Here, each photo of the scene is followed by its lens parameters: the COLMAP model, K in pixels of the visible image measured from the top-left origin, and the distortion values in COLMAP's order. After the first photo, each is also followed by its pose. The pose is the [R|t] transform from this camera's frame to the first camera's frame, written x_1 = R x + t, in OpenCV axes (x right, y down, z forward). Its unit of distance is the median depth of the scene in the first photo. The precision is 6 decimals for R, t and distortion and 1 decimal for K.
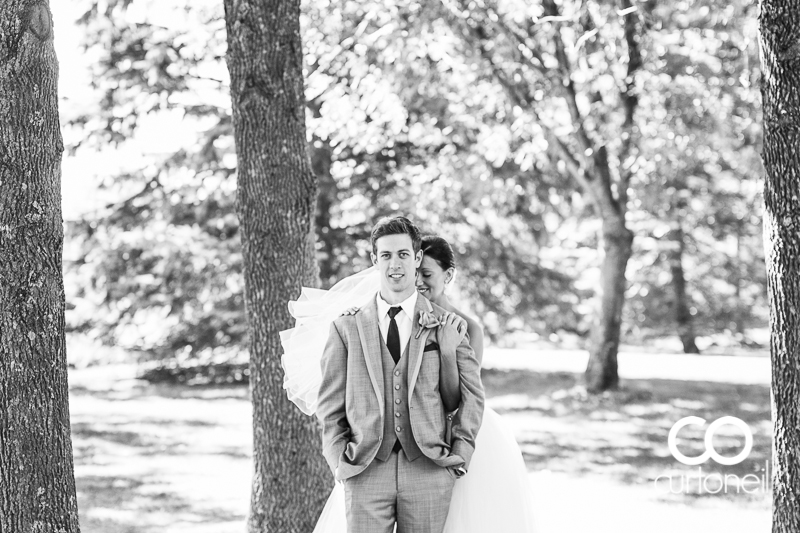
lens RADIAL K [[1155.6, 0, 400.0], [0, 1155.6, 266.5], [0, 0, 1]] dist [-0.529051, -0.006985]
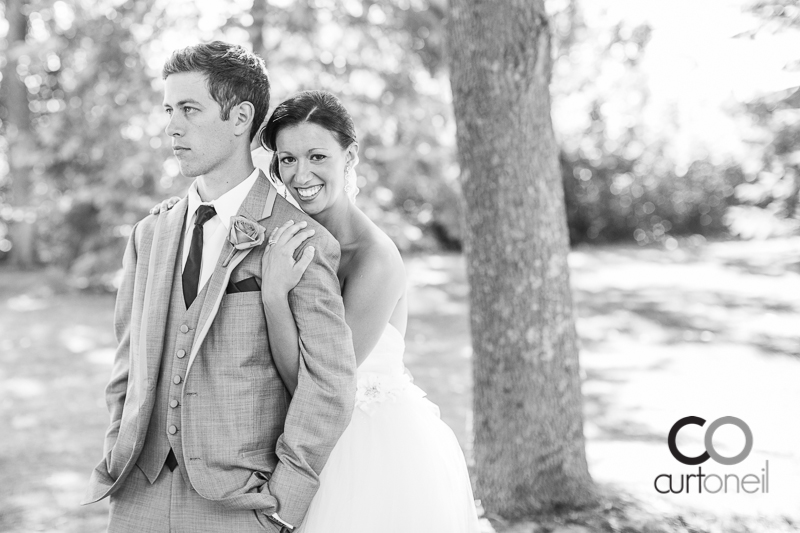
lens RADIAL K [[1100.0, 0, 400.0], [0, 1100.0, 266.5], [0, 0, 1]] dist [-0.296986, -0.000455]
pose [[0.859660, 0.057660, -0.507602, 0.208825], [0.000043, 0.993602, 0.112940, 0.002728], [0.510867, -0.097112, 0.854157, 0.364726]]
